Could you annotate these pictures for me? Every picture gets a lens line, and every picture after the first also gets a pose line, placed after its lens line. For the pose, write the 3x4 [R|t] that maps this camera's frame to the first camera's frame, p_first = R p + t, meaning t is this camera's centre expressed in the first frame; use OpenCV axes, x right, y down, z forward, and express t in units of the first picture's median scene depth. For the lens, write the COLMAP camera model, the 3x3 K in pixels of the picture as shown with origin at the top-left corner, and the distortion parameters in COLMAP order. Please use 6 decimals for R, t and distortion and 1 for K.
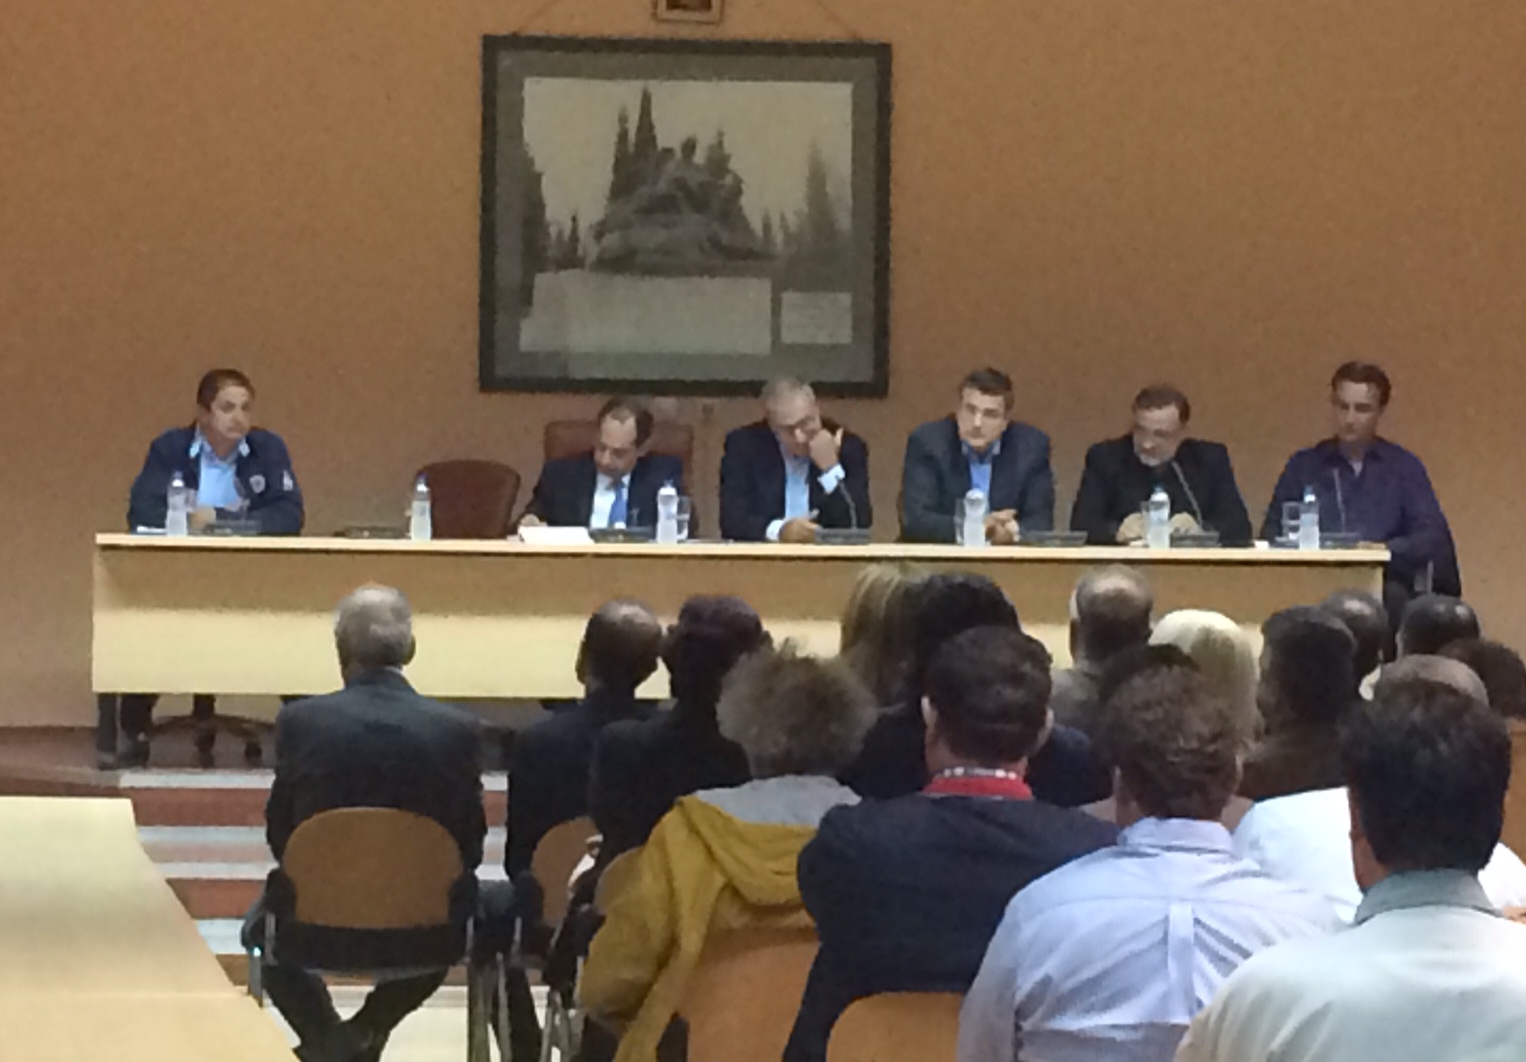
lens RADIAL K [[6169.9, 0, 775.9], [0, 6169.9, 522.5], [0, 0, 1]] dist [0.312186, 0.000000]
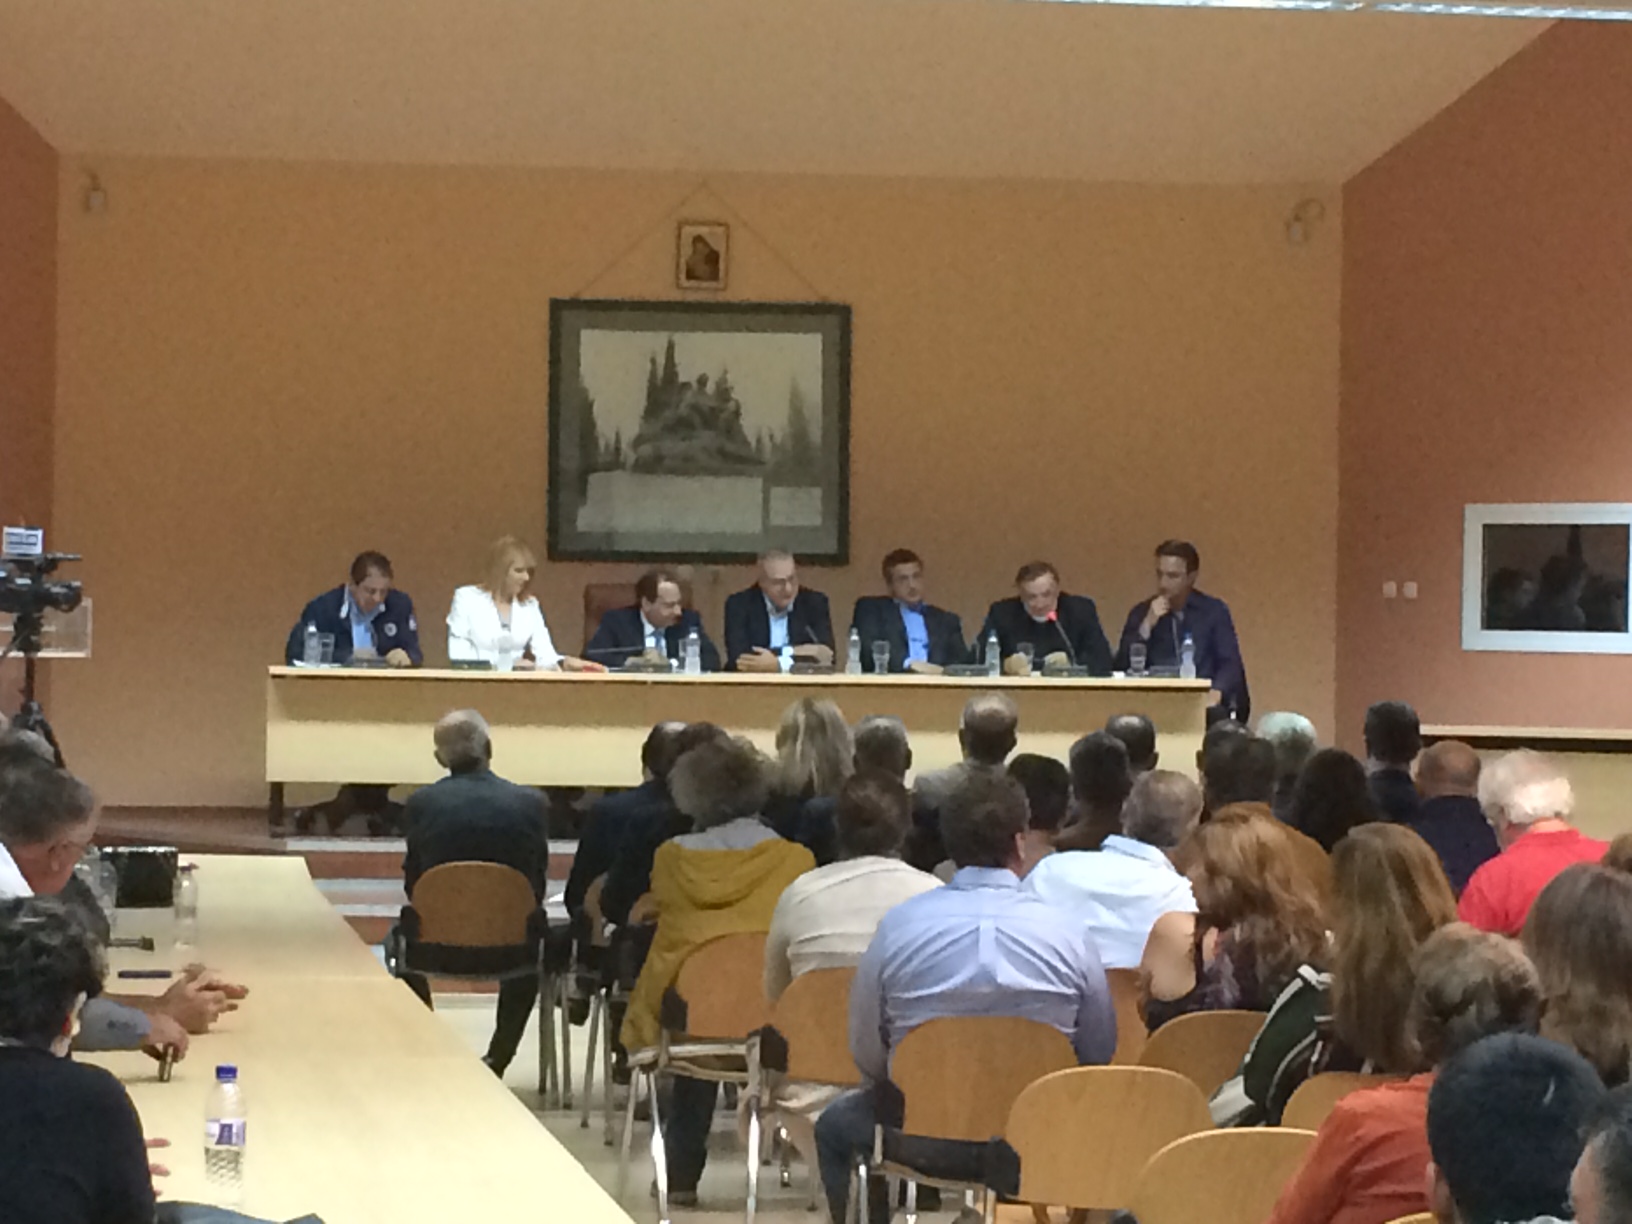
lens RADIAL K [[5030.9, 0, 829.7], [0, 5030.9, 613.2], [0, 0, 1]] dist [0.044334, 0.000000]
pose [[0.999966, 0.000623, 0.008242, 0.004954], [-0.000574, 0.999982, -0.005939, -0.003110], [-0.008246, 0.005934, 0.999948, -0.108070]]
